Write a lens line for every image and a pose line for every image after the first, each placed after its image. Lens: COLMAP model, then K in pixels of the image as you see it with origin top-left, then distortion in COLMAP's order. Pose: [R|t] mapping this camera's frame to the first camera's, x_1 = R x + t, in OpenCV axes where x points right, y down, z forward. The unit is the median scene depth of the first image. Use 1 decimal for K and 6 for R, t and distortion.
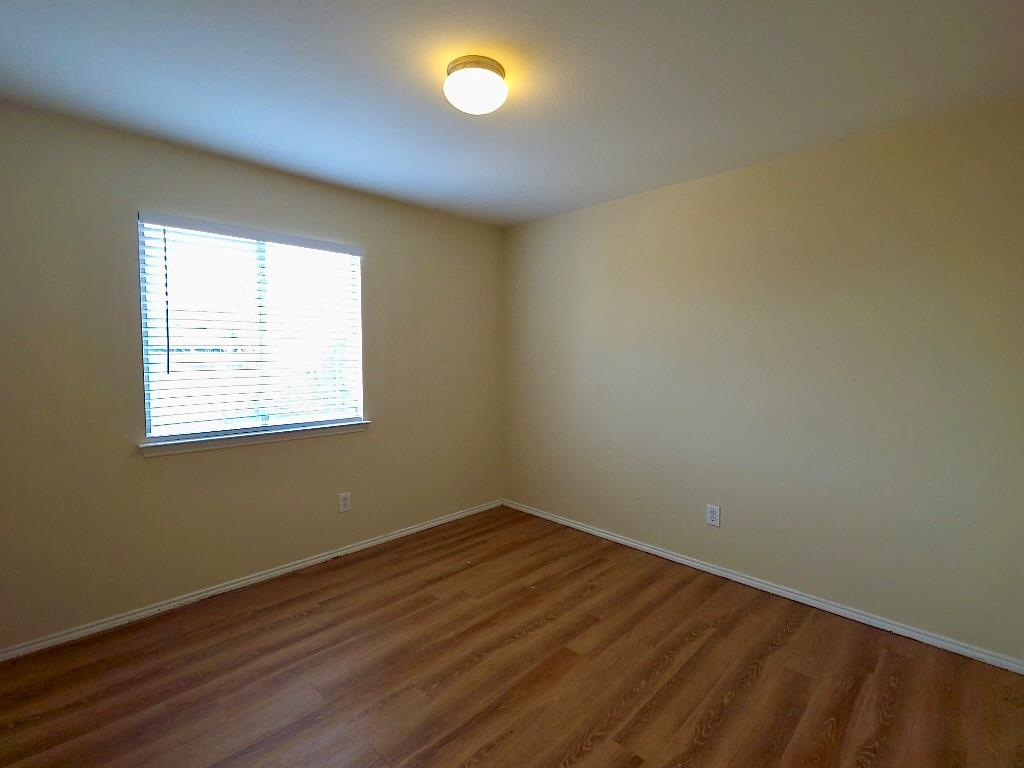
lens RADIAL K [[480.5, 0, 512.0], [0, 480.5, 384.0], [0, 0, 1]] dist [0.001461, 0.000151]
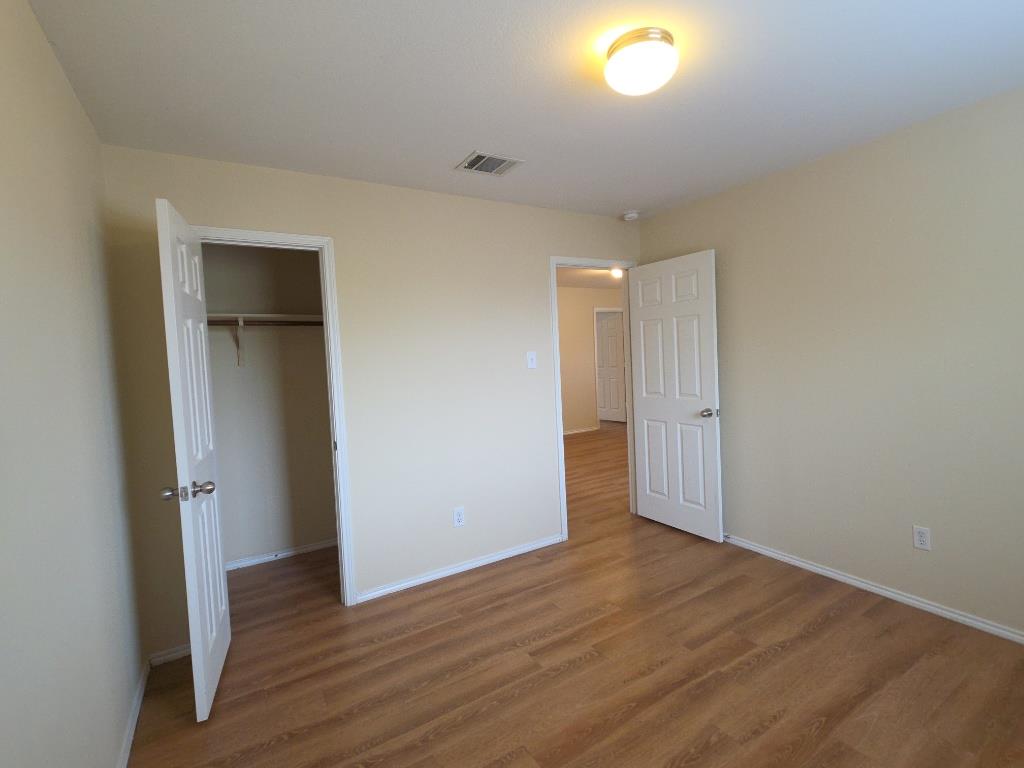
lens RADIAL K [[480.5, 0, 512.0], [0, 480.5, 384.0], [0, 0, 1]] dist [0.001461, 0.000151]
pose [[-0.969062, 0.027732, 0.245254, -0.038053], [0.059005, 0.990885, 0.121101, -0.140633], [-0.239660, 0.131826, -0.961865, 1.885792]]
